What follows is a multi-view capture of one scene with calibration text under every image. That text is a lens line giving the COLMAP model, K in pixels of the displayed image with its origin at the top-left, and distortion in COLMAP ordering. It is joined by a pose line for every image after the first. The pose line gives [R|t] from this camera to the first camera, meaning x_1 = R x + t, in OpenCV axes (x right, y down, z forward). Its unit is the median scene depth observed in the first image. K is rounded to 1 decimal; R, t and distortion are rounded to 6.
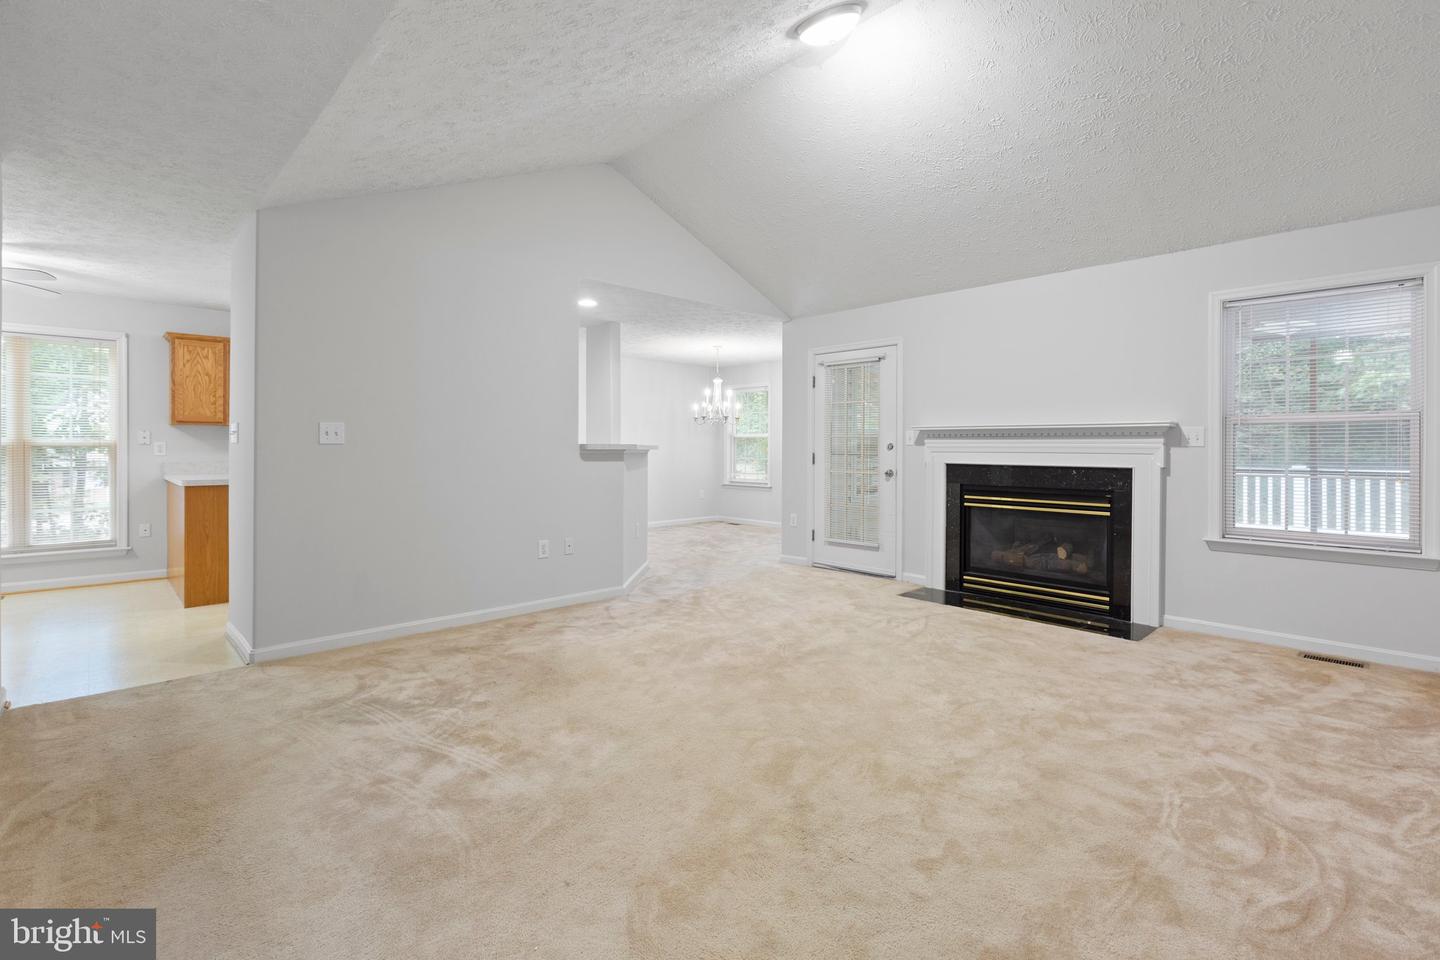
lens RADIAL K [[653.1, 0, 723.8], [0, 653.1, 446.2], [0, 0, 1]] dist [0.000163, 0.000267]
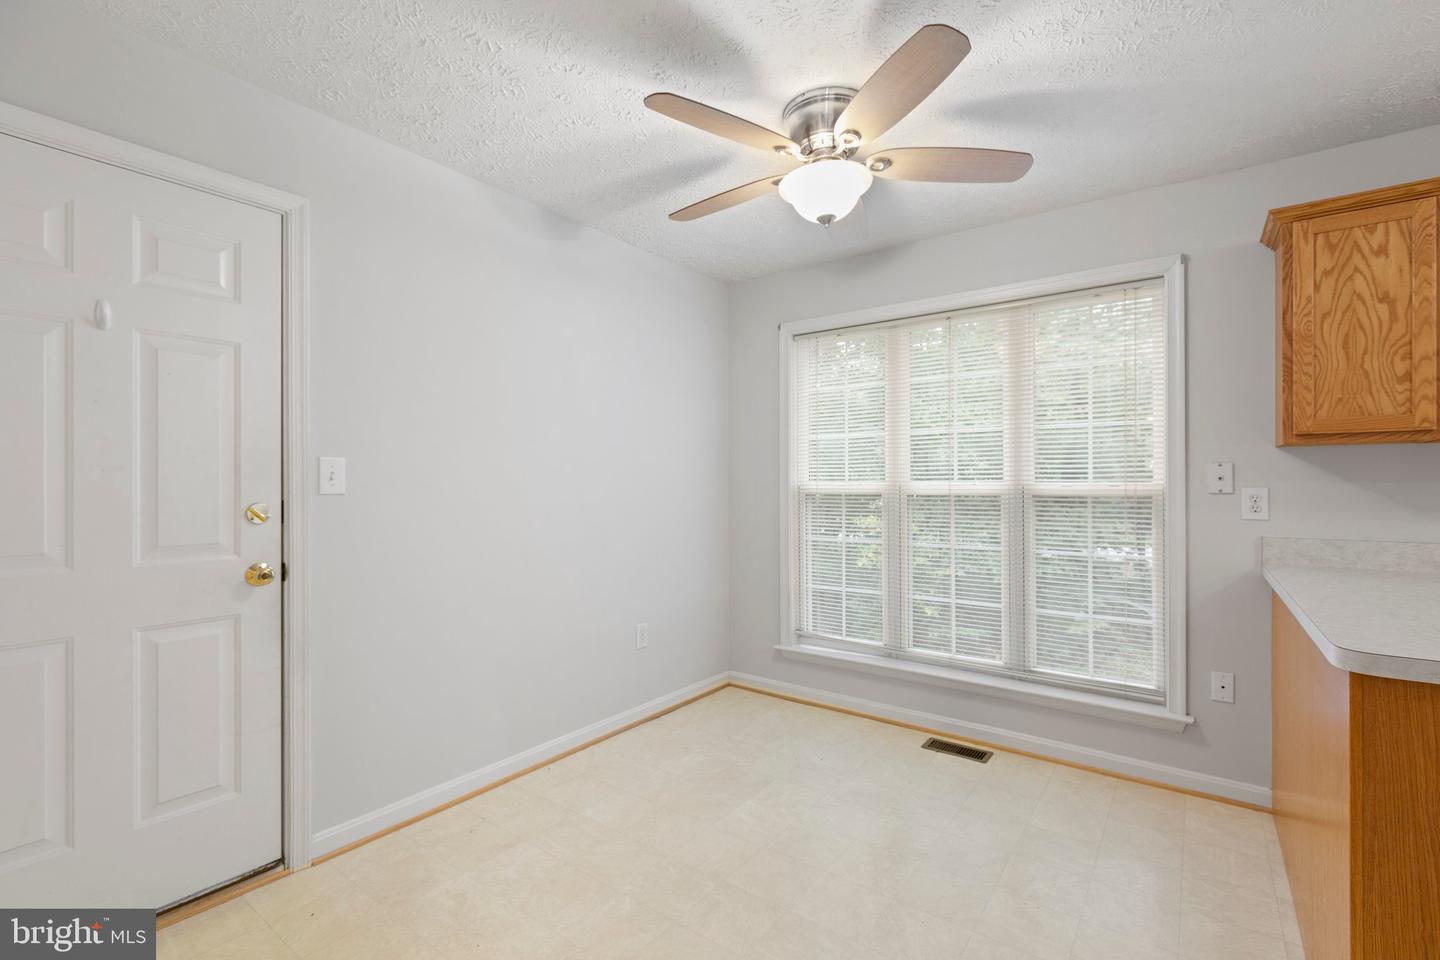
lens RADIAL K [[643.1, 0, 721.9], [0, 643.1, 484.8], [0, 0, 1]] dist [-0.001453, 0.000447]
pose [[0.166392, -0.003489, -0.986053, -0.513176], [0.000175, 0.999994, -0.003508, -0.007350], [0.986060, 0.000411, 0.166392, 0.594060]]
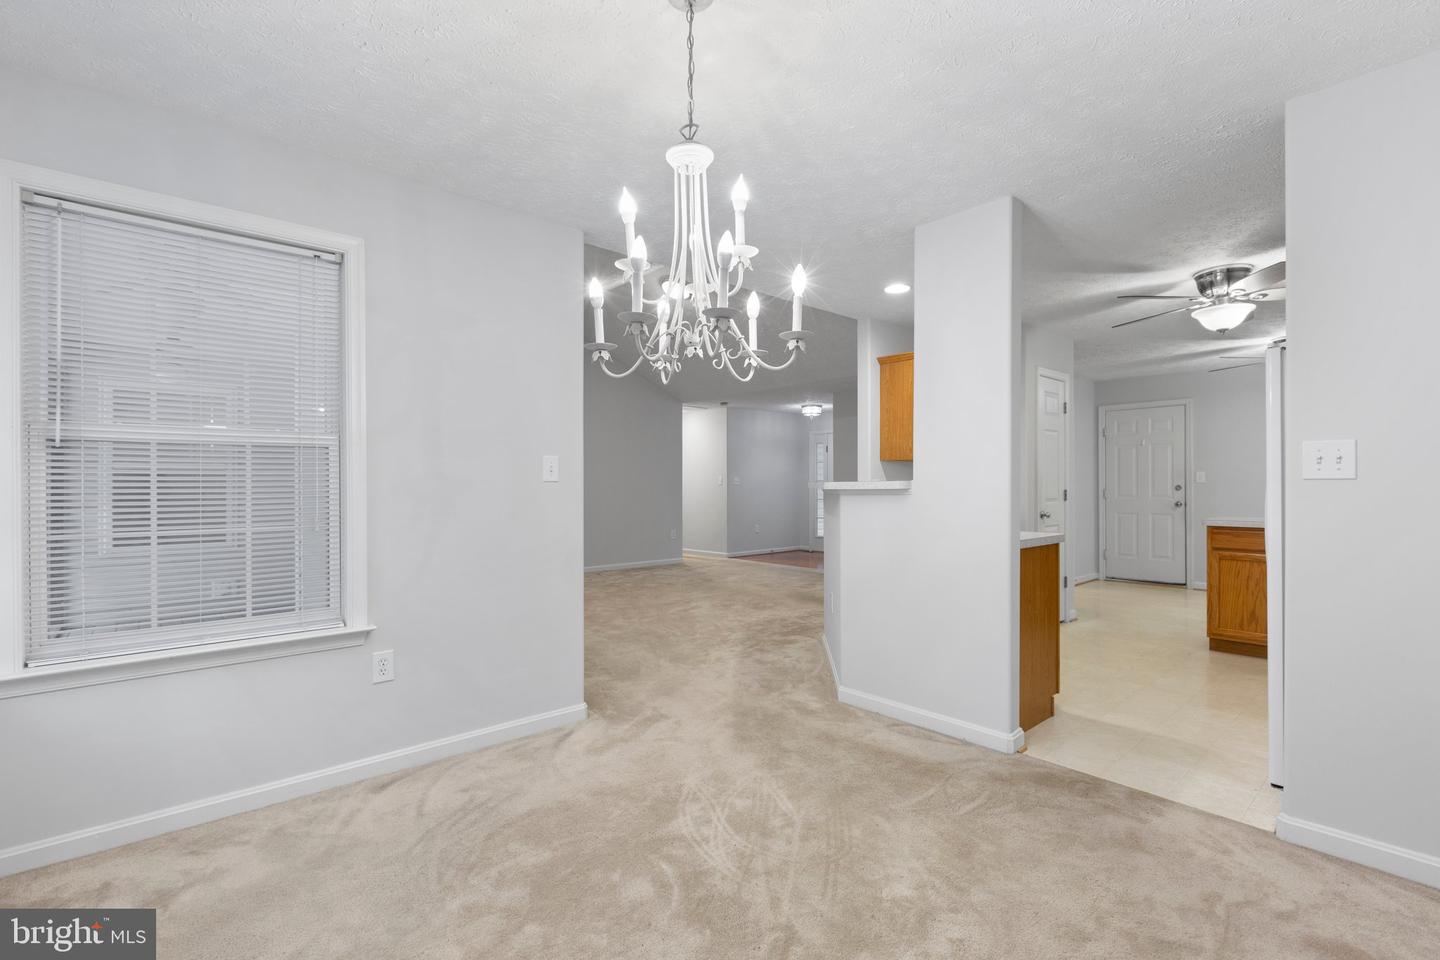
lens RADIAL K [[643.1, 0, 721.9], [0, 643.1, 484.8], [0, 0, 1]] dist [-0.001453, 0.000447]
pose [[-0.999035, -0.001348, 0.043906, -0.038299], [-0.001332, 0.999999, 0.000387, 0.001533], [-0.043906, 0.000328, -0.999036, 1.729282]]
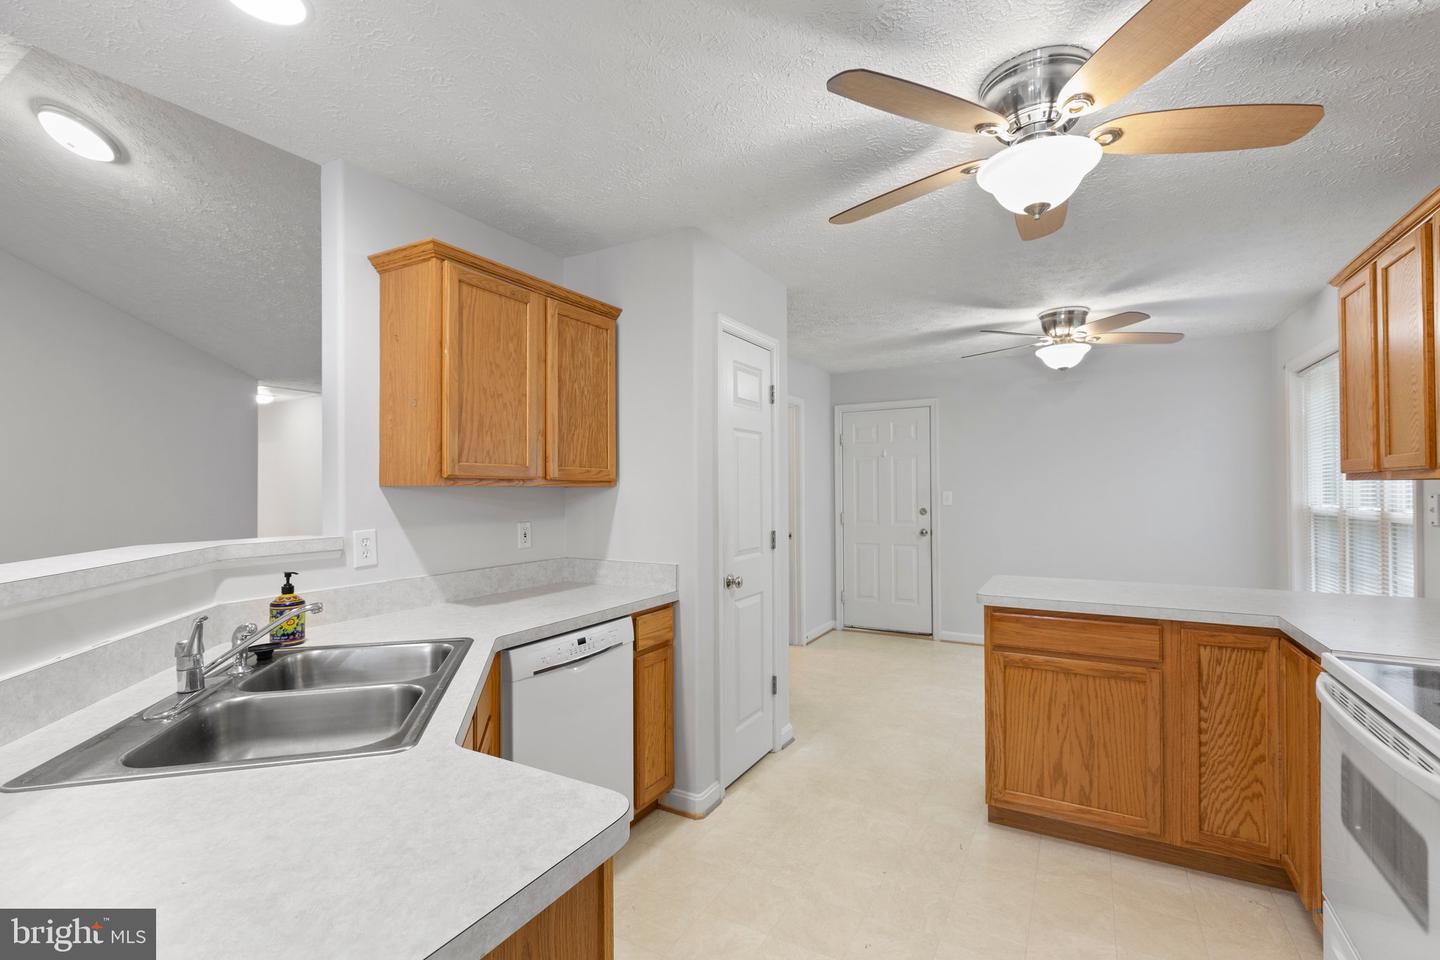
lens RADIAL K [[637.4, 0, 719.9], [0, 637.4, 485.9], [0, 0, 1]] dist [0.000110, 0.000171]
pose [[-0.960001, 0.002091, -0.279990, -0.303976], [0.003732, 0.999979, -0.005328, -0.029268], [0.279973, -0.006160, -0.959988, 1.281383]]
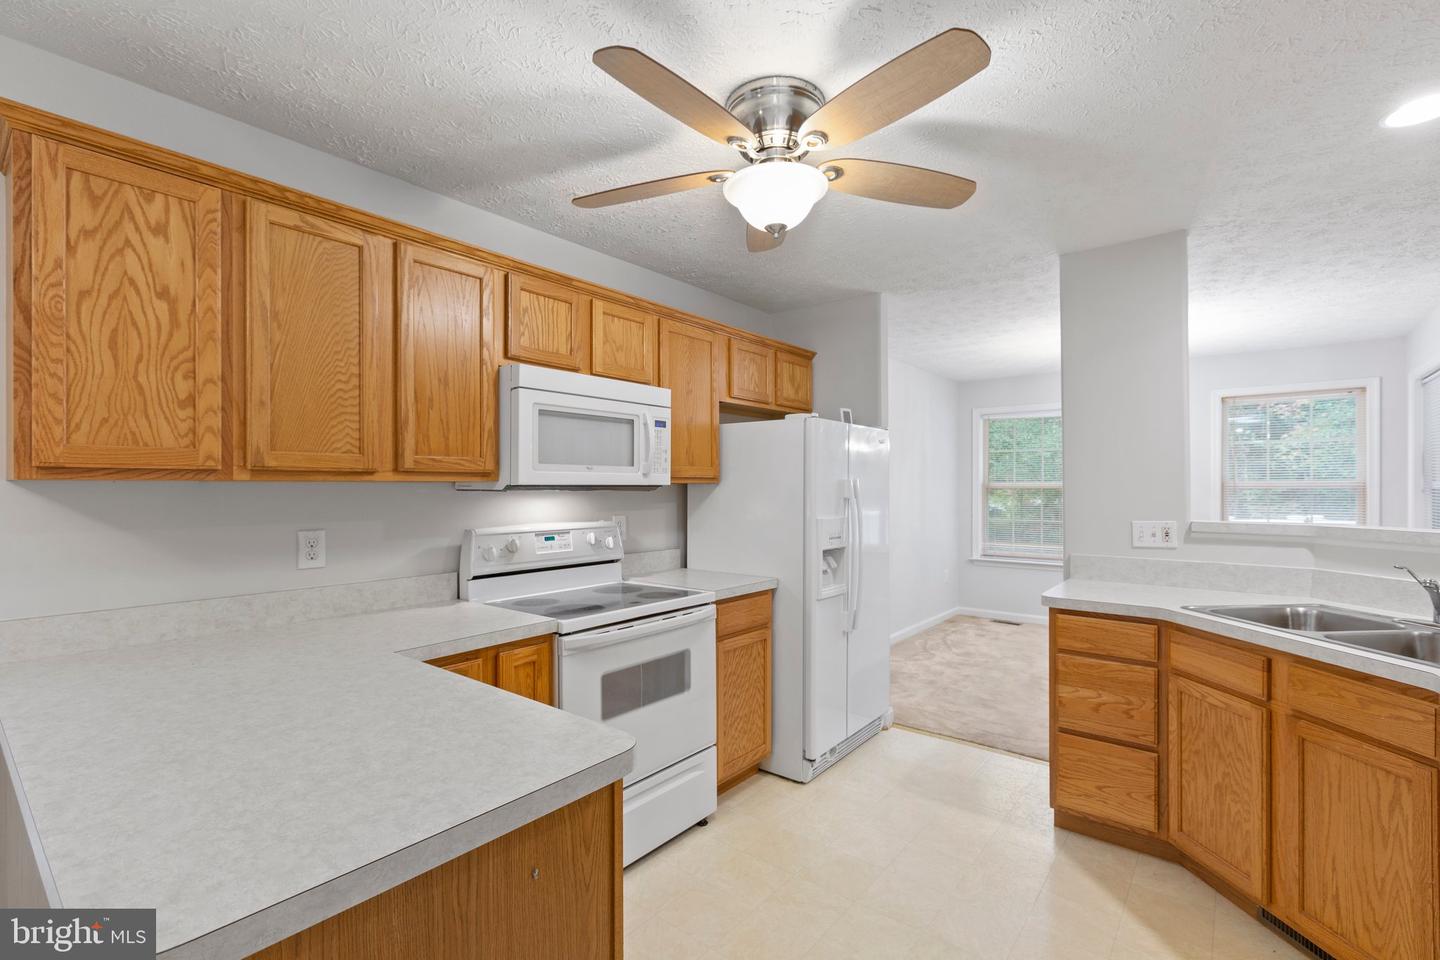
lens RADIAL K [[643.1, 0, 721.9], [0, 643.1, 484.8], [0, 0, 1]] dist [-0.001453, 0.000447]
pose [[0.992701, -0.005481, 0.120479, -0.601612], [0.005956, 0.999976, -0.003578, -0.028865], [-0.120456, 0.004270, 0.992709, 0.717548]]
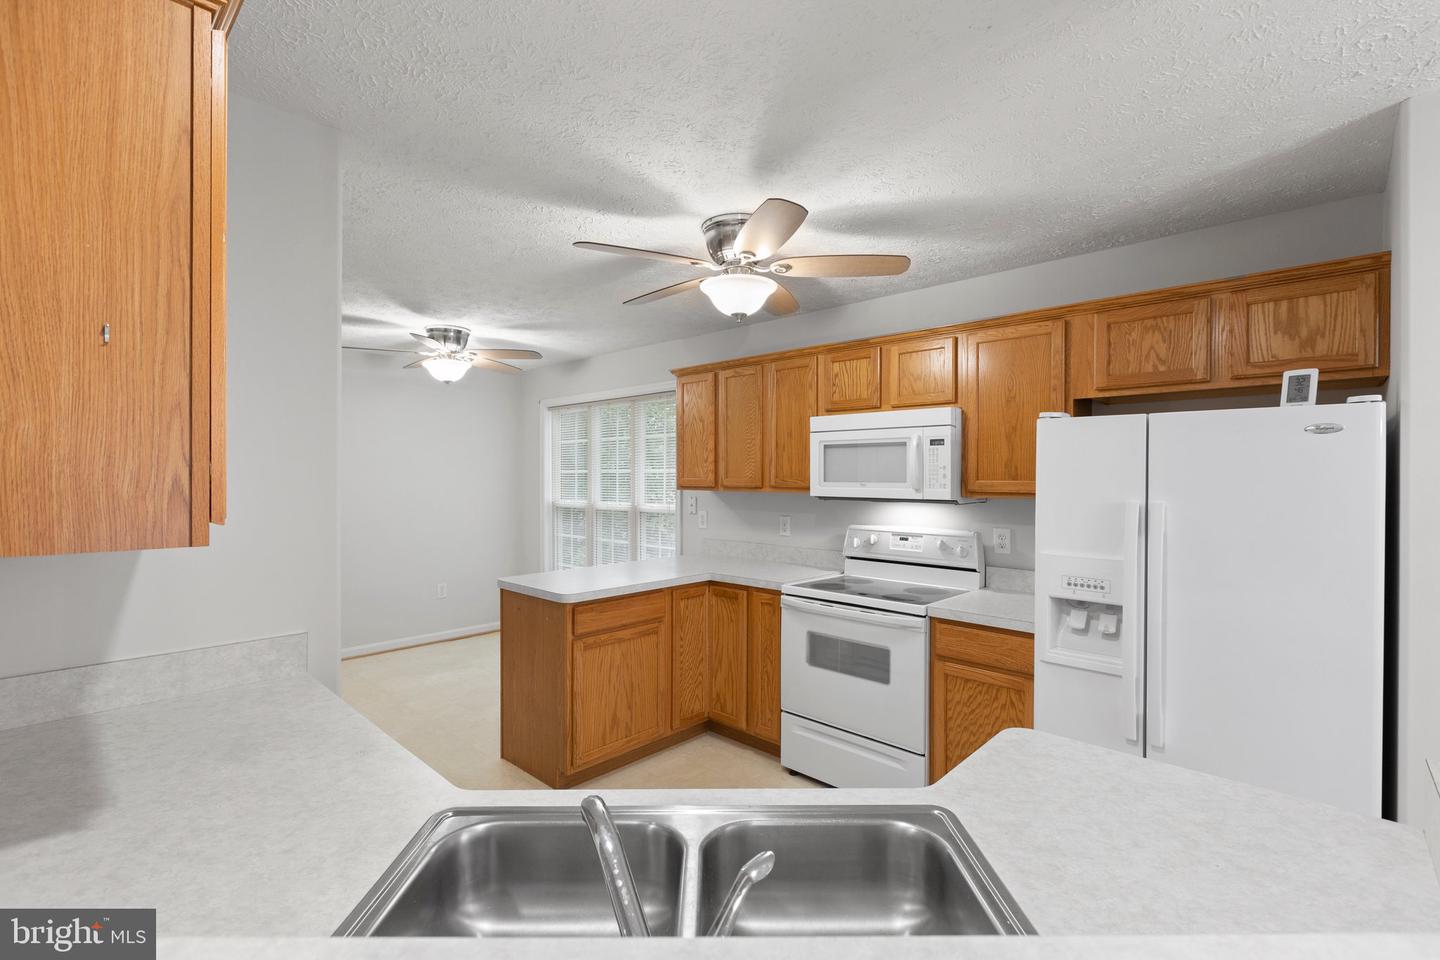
lens RADIAL K [[643.1, 0, 721.9], [0, 643.1, 484.8], [0, 0, 1]] dist [-0.001453, 0.000447]
pose [[0.041572, 0.012349, -0.999059, -0.089438], [-0.001557, 0.999923, 0.012295, -0.048642], [0.999134, 0.001044, 0.041588, 1.007754]]
